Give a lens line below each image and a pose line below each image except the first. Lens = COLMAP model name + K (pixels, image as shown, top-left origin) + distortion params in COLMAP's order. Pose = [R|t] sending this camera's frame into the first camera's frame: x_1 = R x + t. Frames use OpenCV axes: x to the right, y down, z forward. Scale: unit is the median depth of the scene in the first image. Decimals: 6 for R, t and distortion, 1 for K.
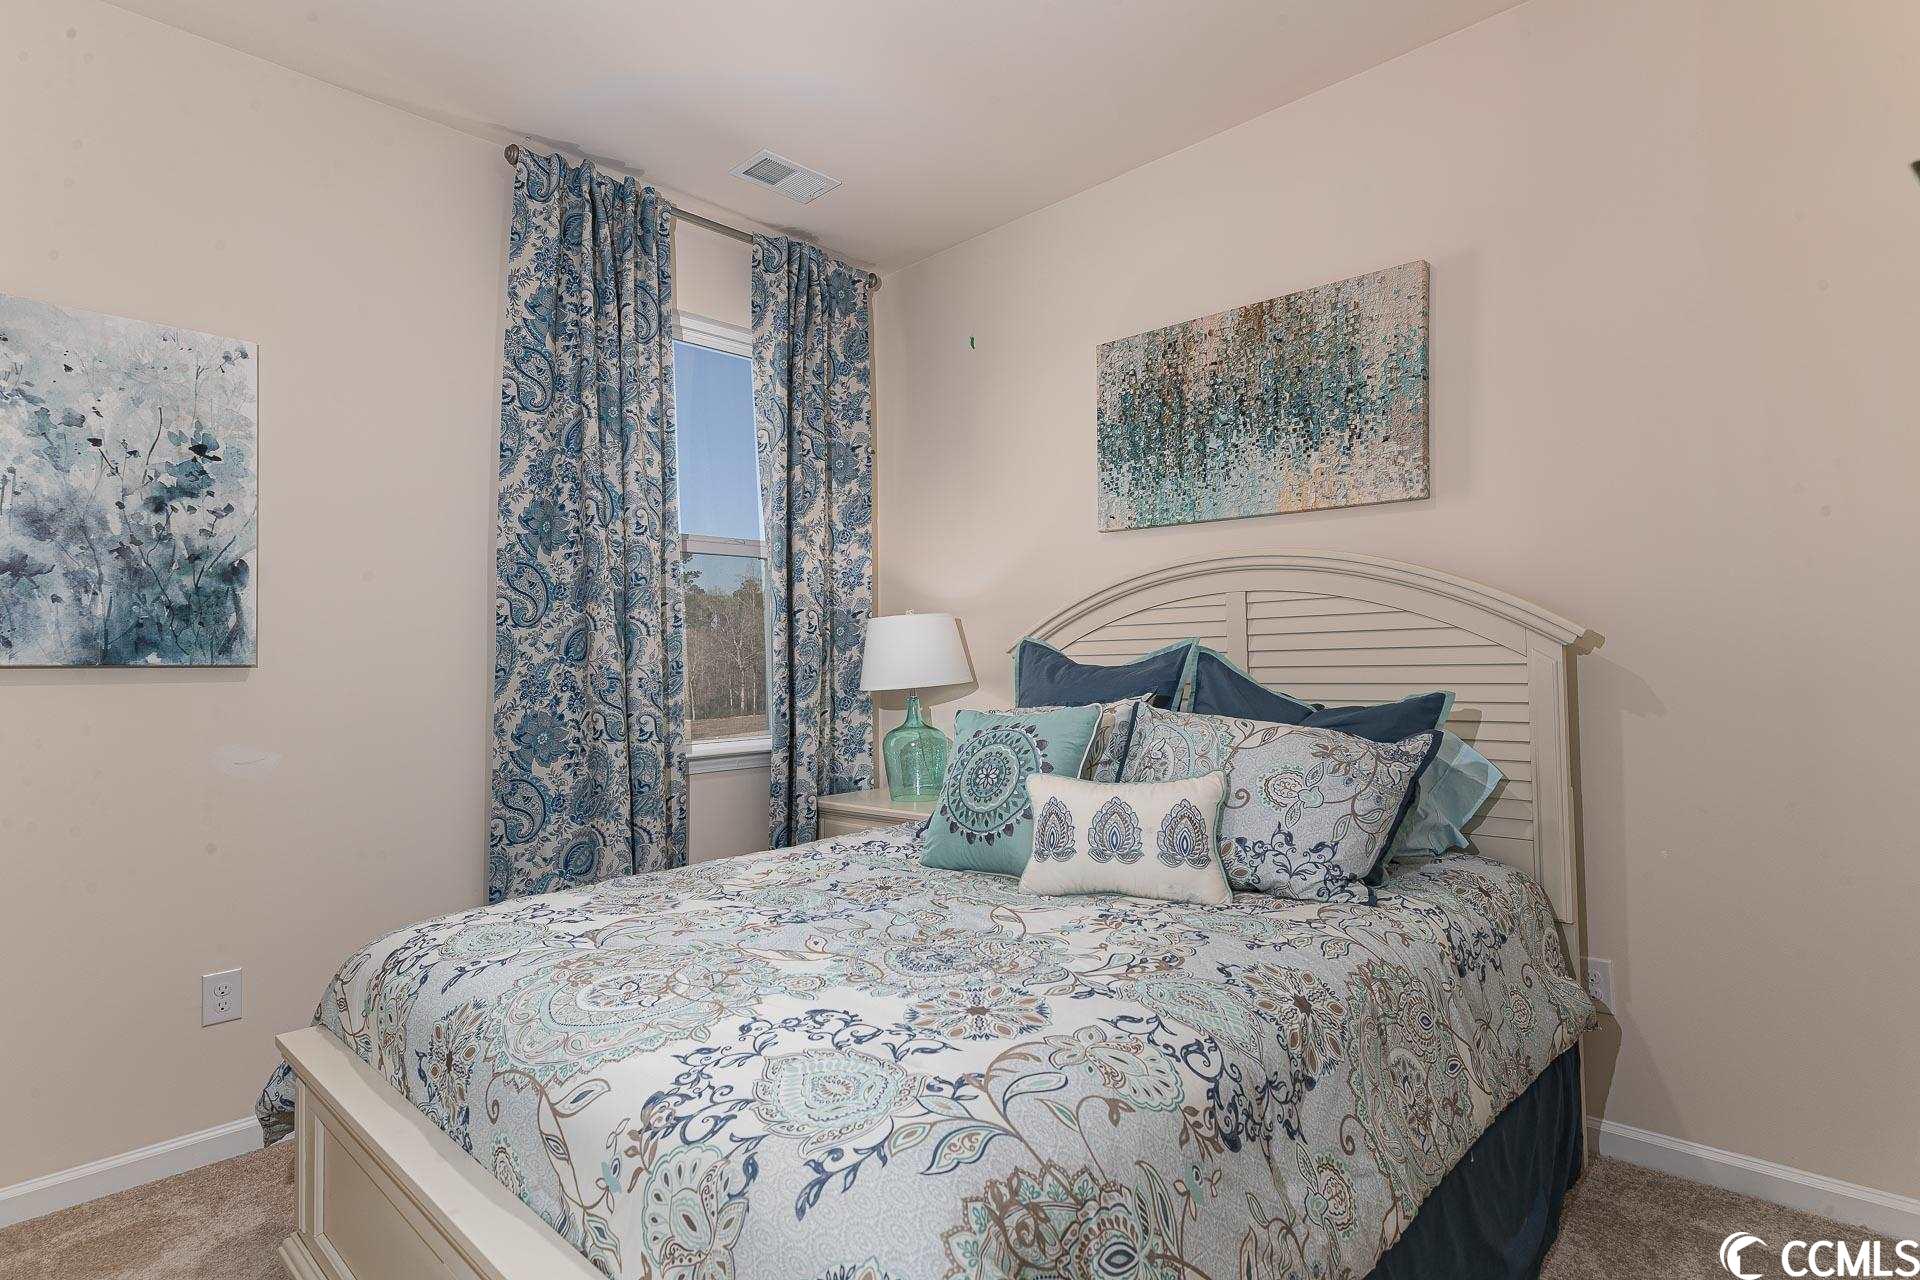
lens RADIAL K [[1012.0, 0, 964.3], [0, 1012.0, 643.4], [0, 0, 1]] dist [0.014012, -0.000793]
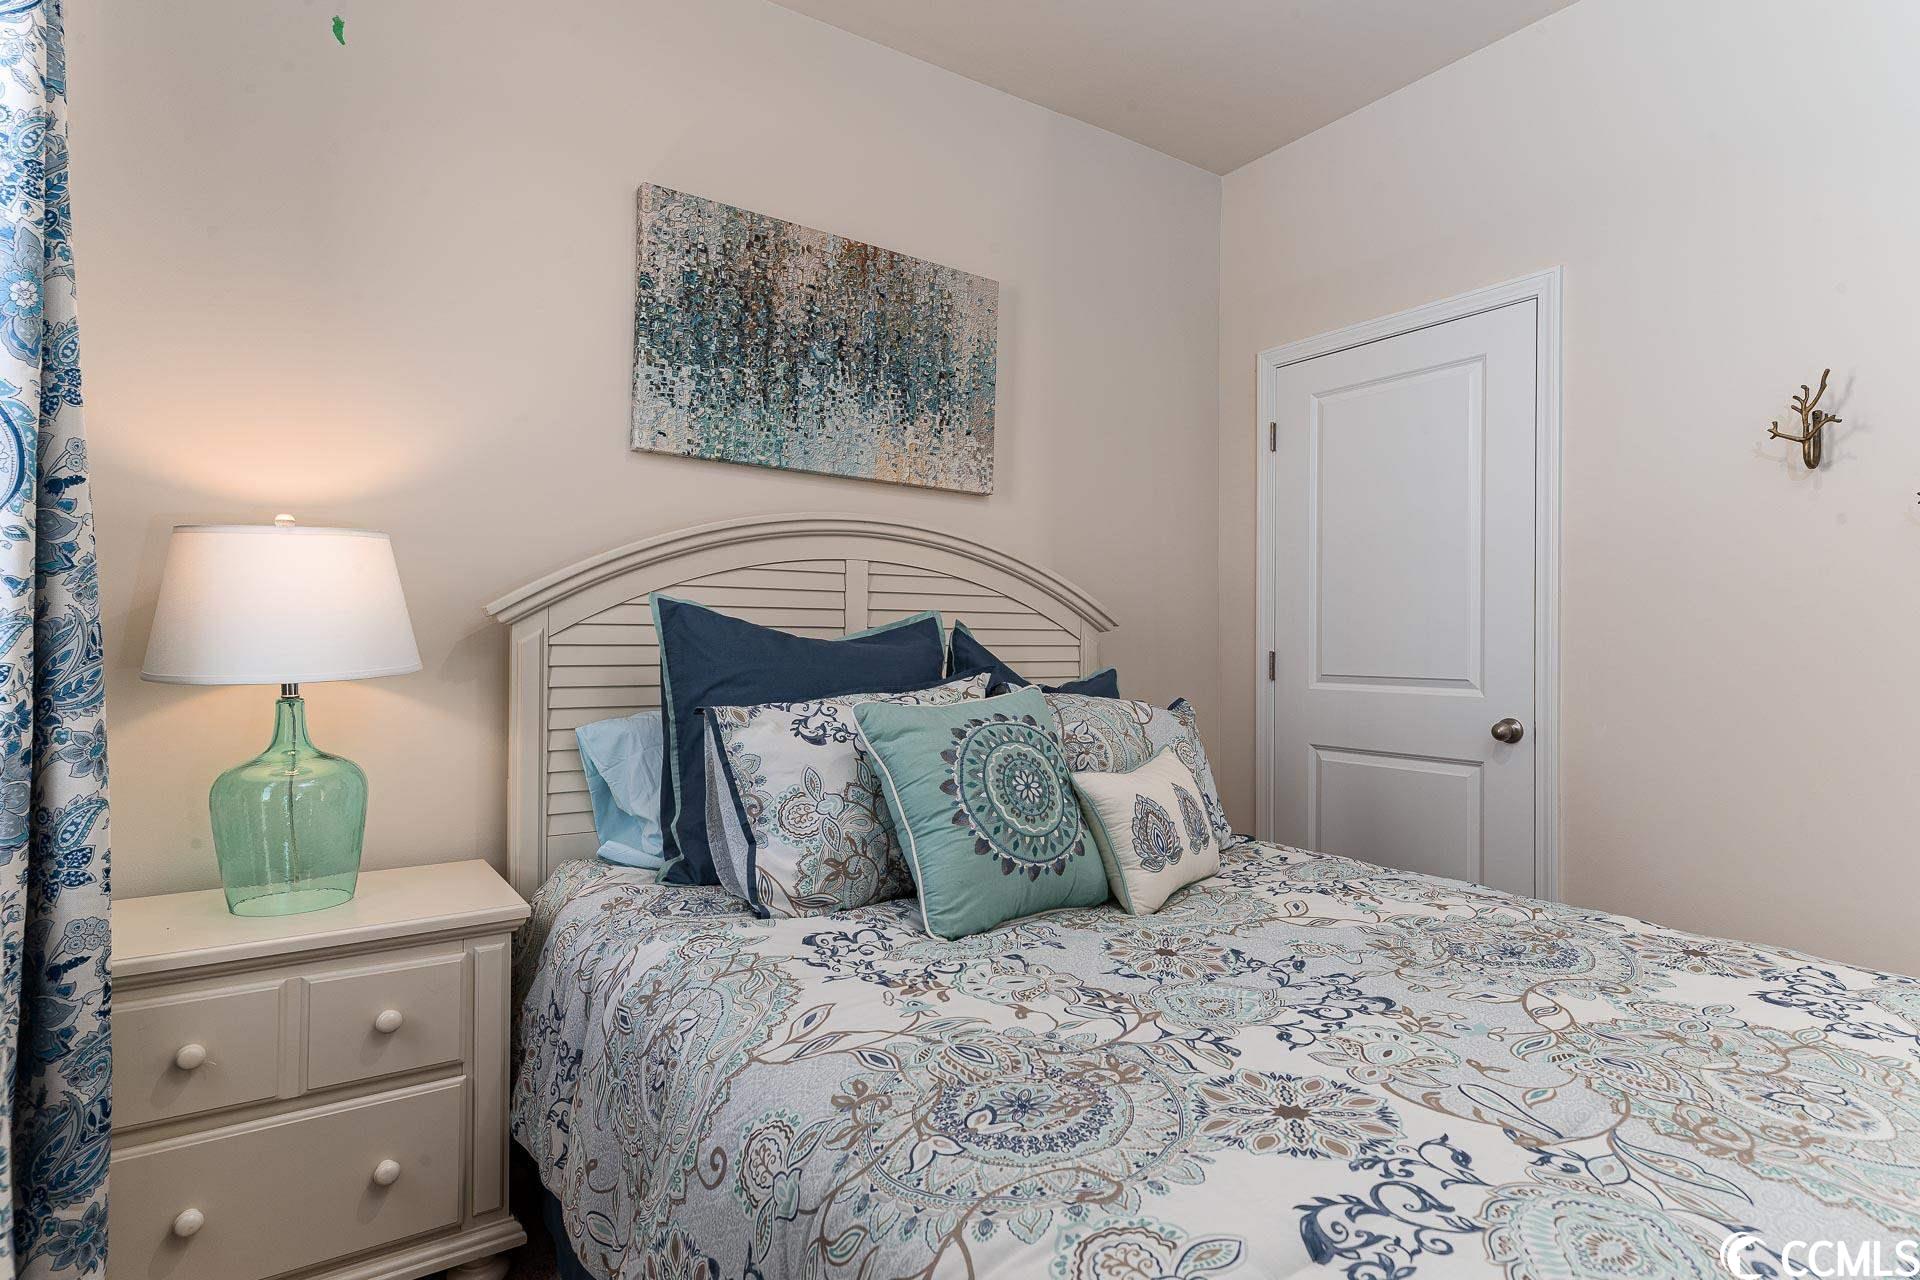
lens RADIAL K [[1012.0, 0, 963.9], [0, 1012.0, 641.5], [0, 0, 1]] dist [0.014012, -0.000793]
pose [[0.205587, 0.018832, 0.978458, -0.566360], [-0.029990, 0.999466, -0.012935, 0.028408], [-0.978179, -0.026685, 0.206042, 0.710465]]
